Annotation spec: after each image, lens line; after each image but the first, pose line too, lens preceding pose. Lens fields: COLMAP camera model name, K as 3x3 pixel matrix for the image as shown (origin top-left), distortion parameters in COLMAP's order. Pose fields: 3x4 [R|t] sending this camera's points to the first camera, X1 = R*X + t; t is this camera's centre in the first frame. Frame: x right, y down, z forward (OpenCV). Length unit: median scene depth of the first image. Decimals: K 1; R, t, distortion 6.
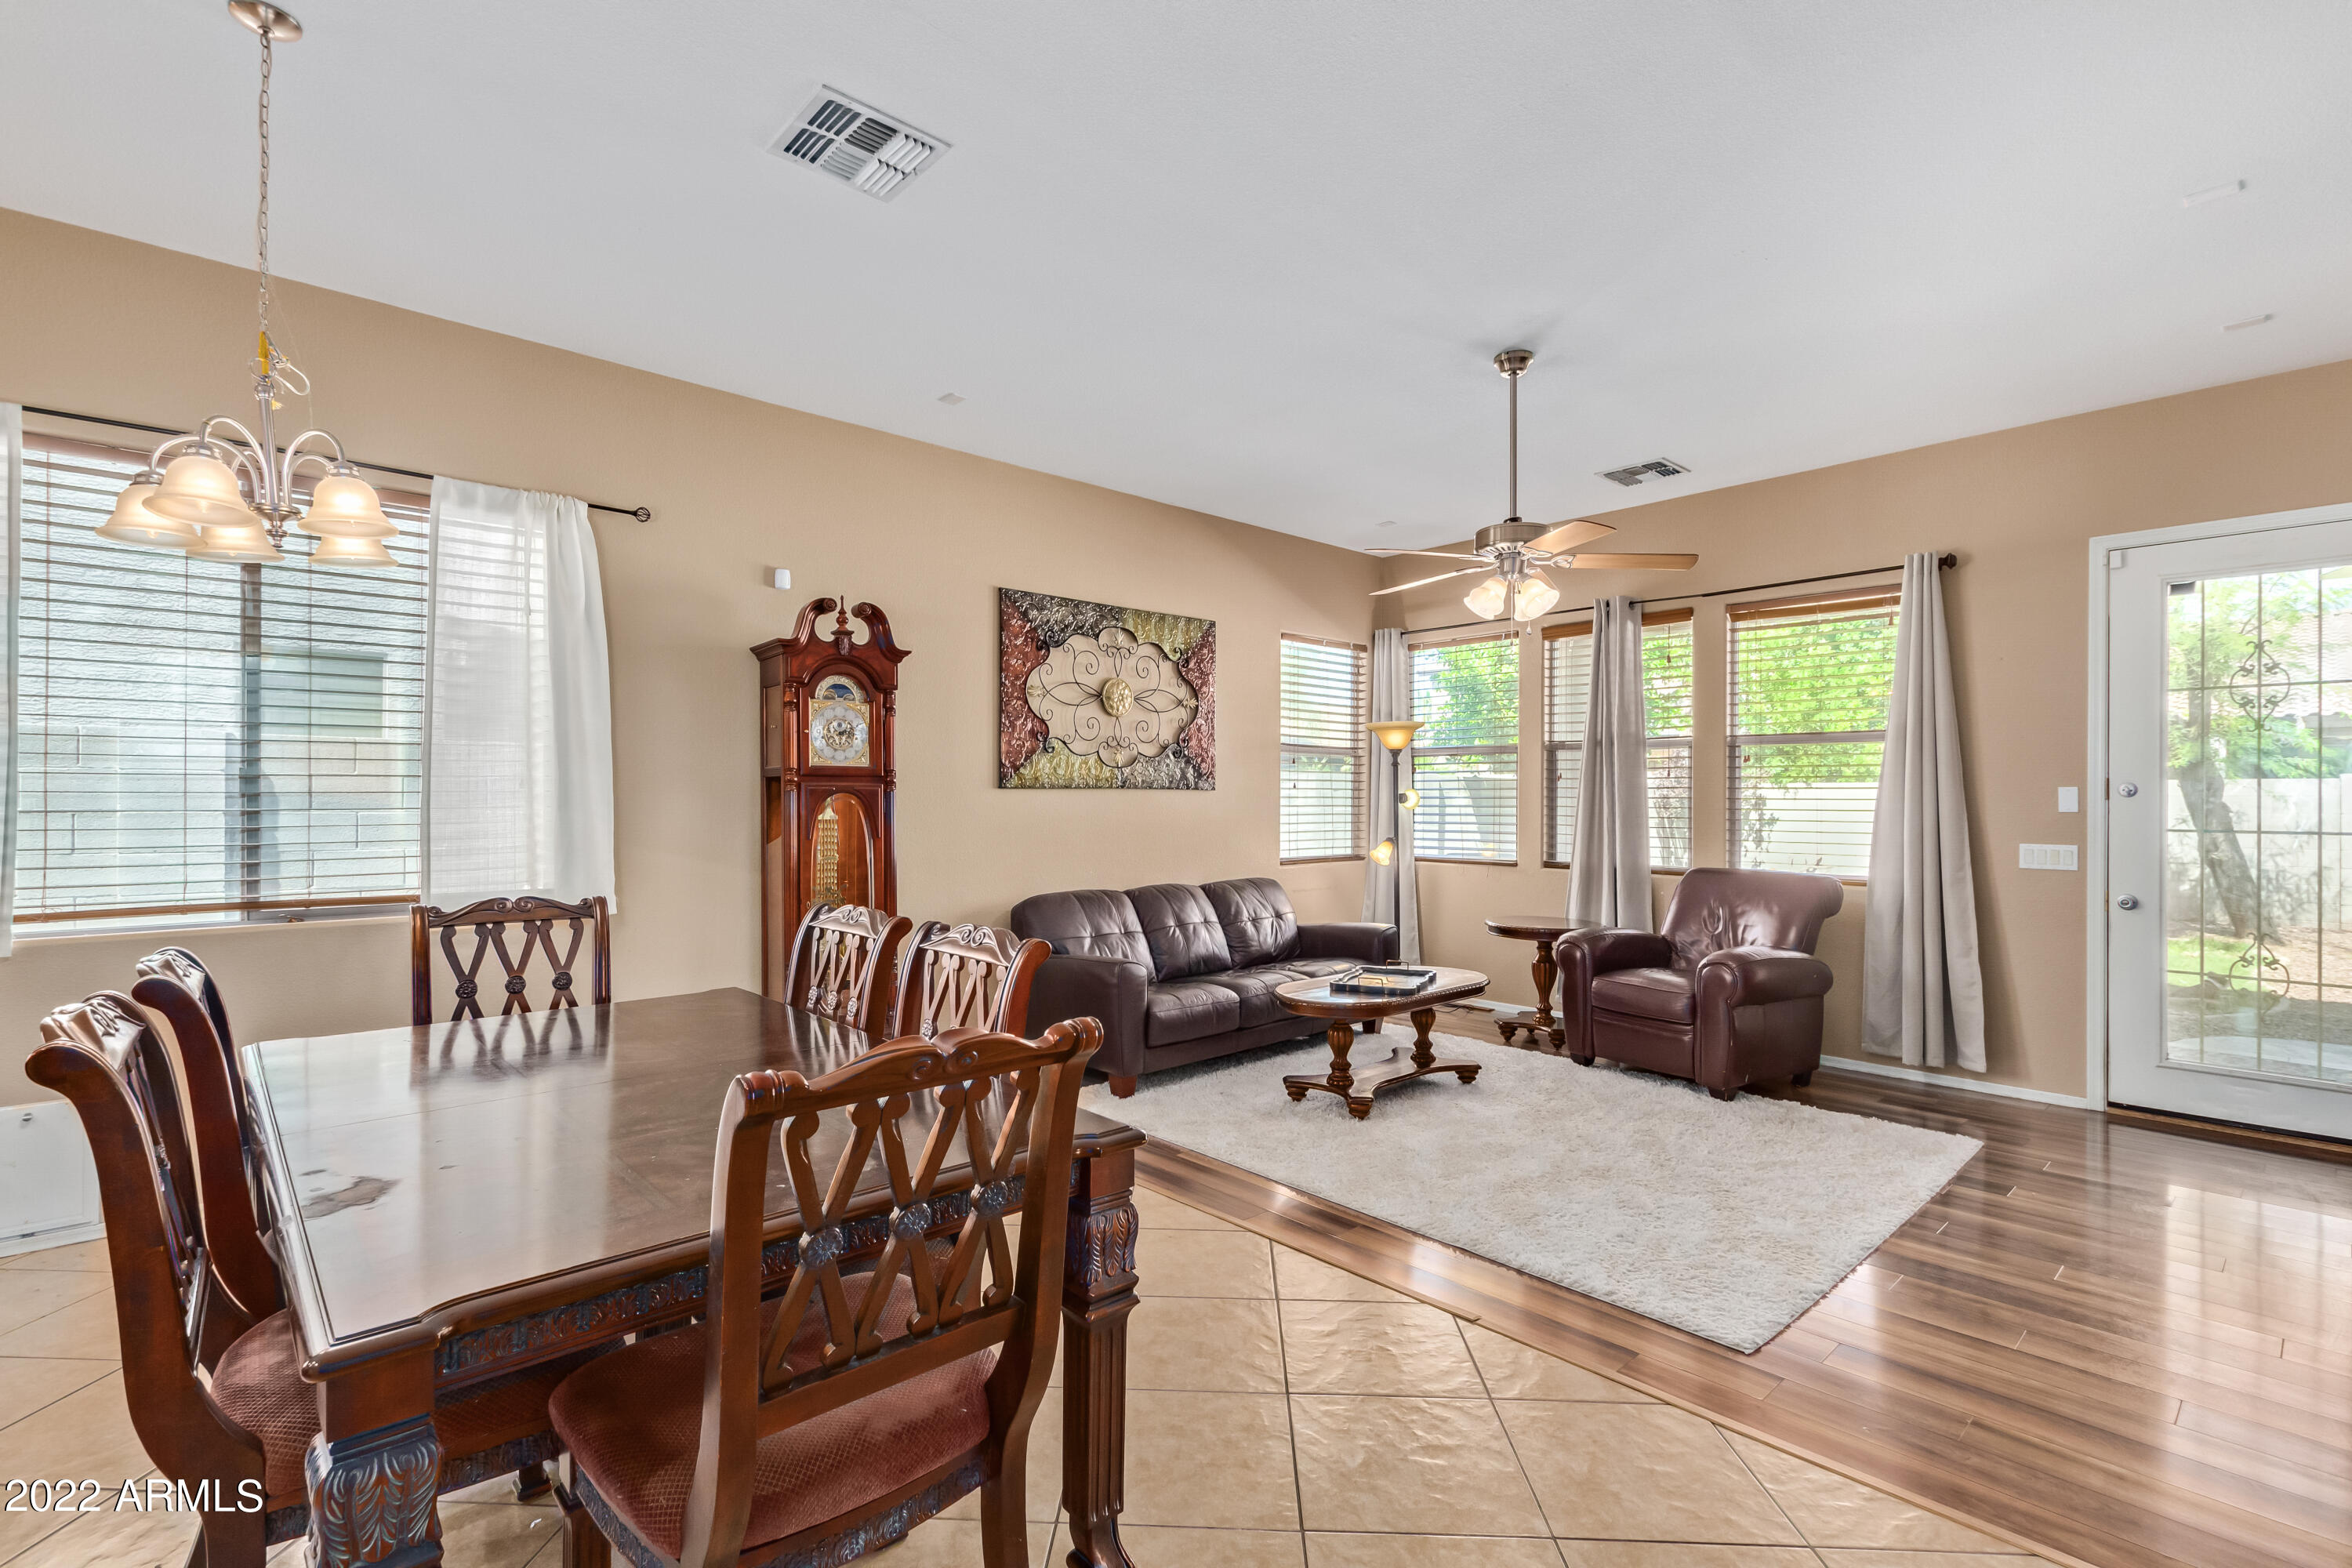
lens RADIAL K [[1082.7, 0, 1165.0], [0, 1082.7, 802.9], [0, 0, 1]] dist [0.011016, -0.004980]
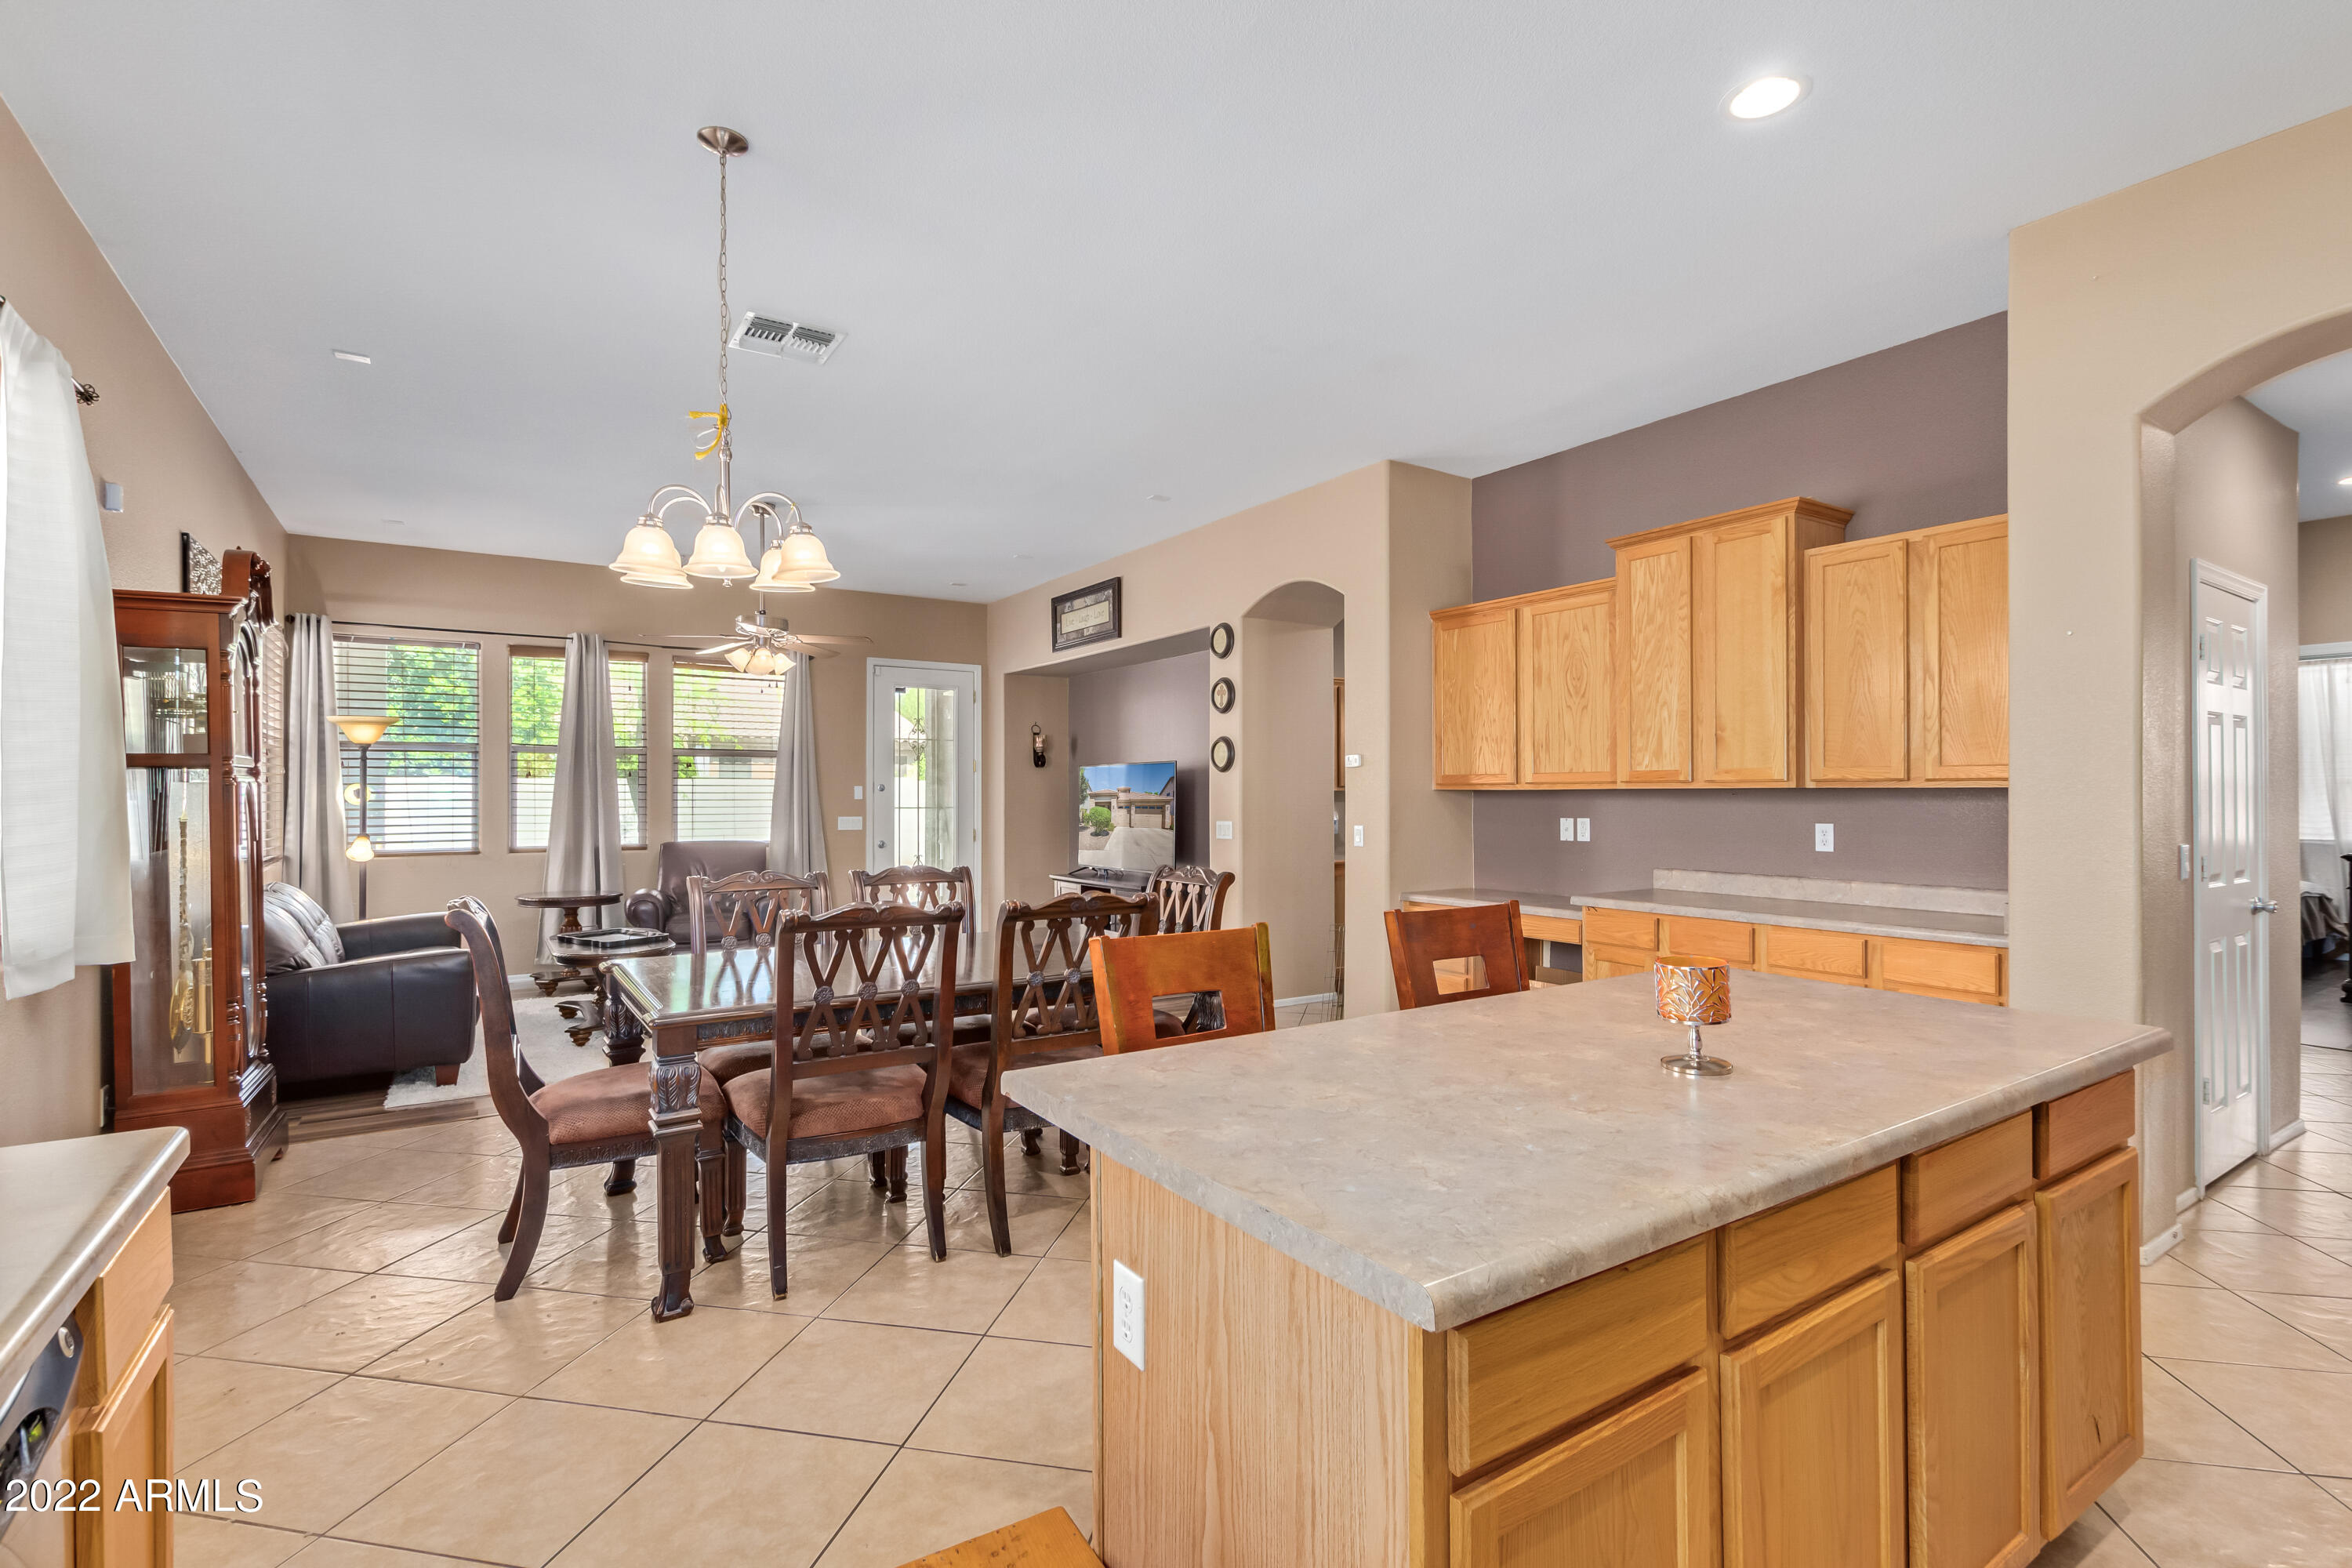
lens RADIAL K [[1082.7, 0, 1170.1], [0, 1082.7, 785.1], [0, 0, 1]] dist [0.011016, -0.004980]
pose [[0.157590, 0.004313, 0.987495, -0.861369], [0.004736, 0.999976, -0.005123, -0.004150], [-0.987493, 0.005484, 0.157566, 0.154660]]
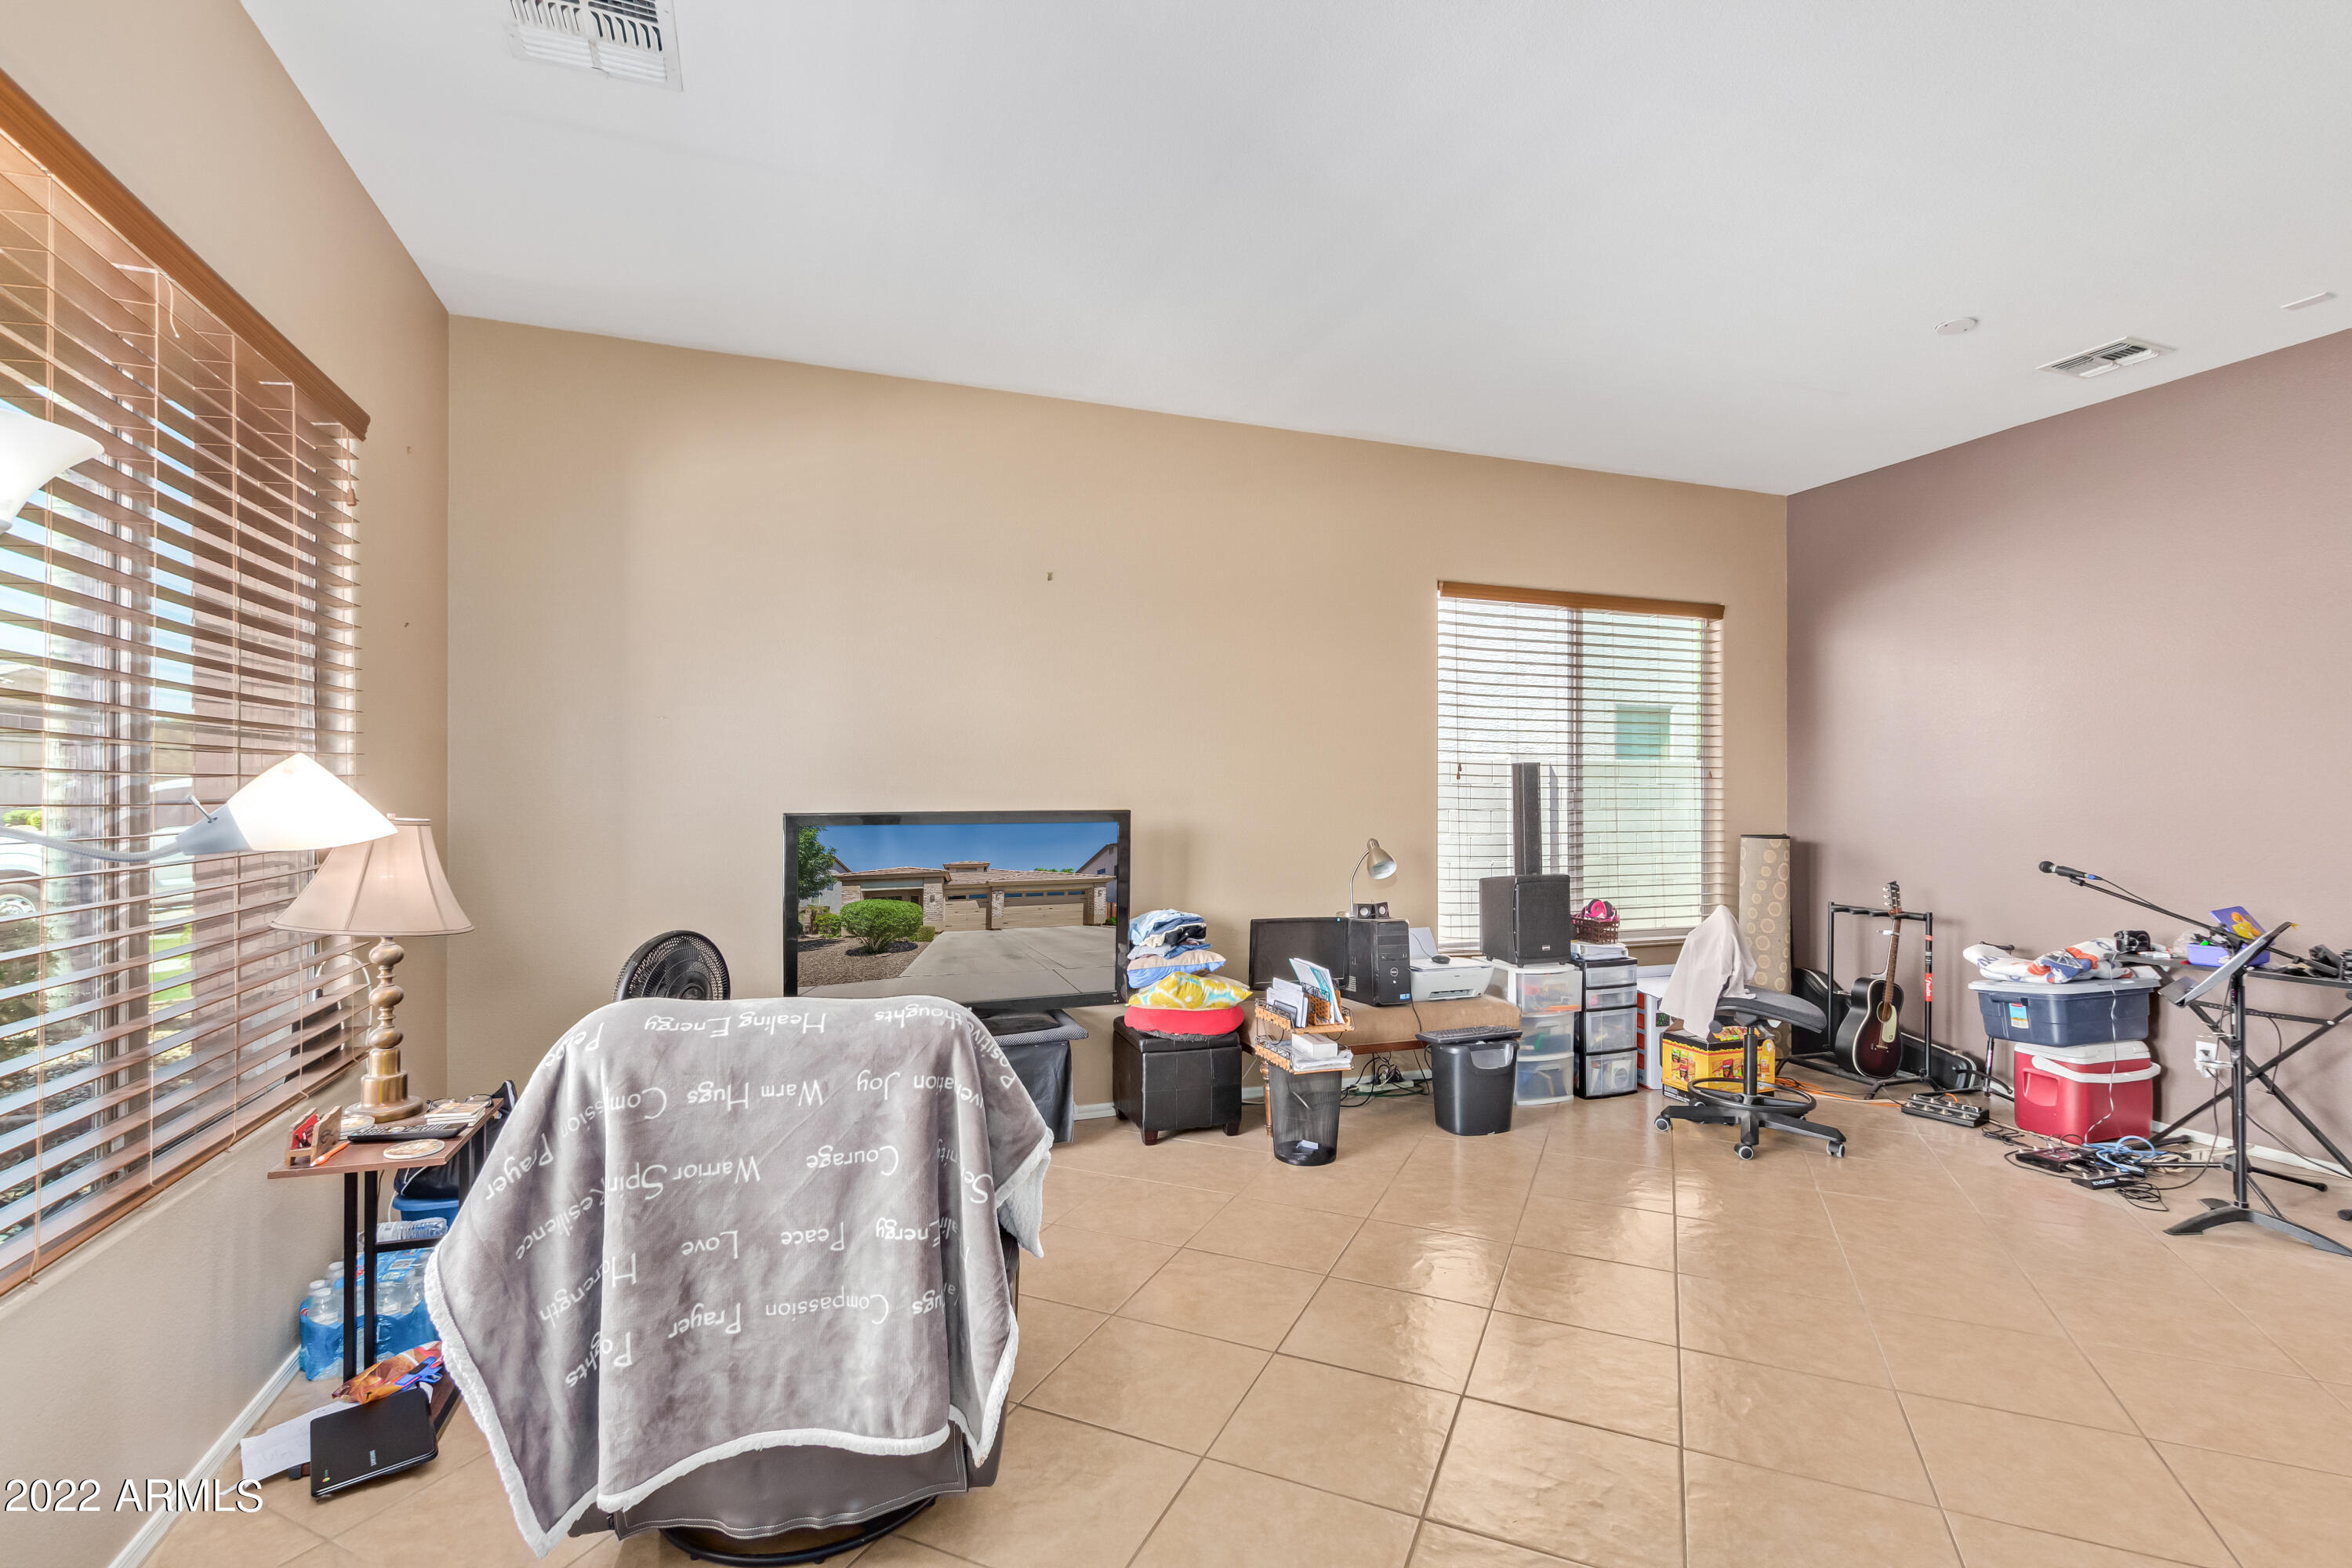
lens RADIAL K [[1082.7, 0, 1164.9], [0, 1082.7, 739.7], [0, 0, 1]] dist [0.011016, -0.004980]
pose [[-0.924250, 0.010554, 0.381641, 0.174922], [-0.002980, 0.999388, -0.034855, -0.082060], [-0.381776, -0.033352, -0.923653, 1.261029]]
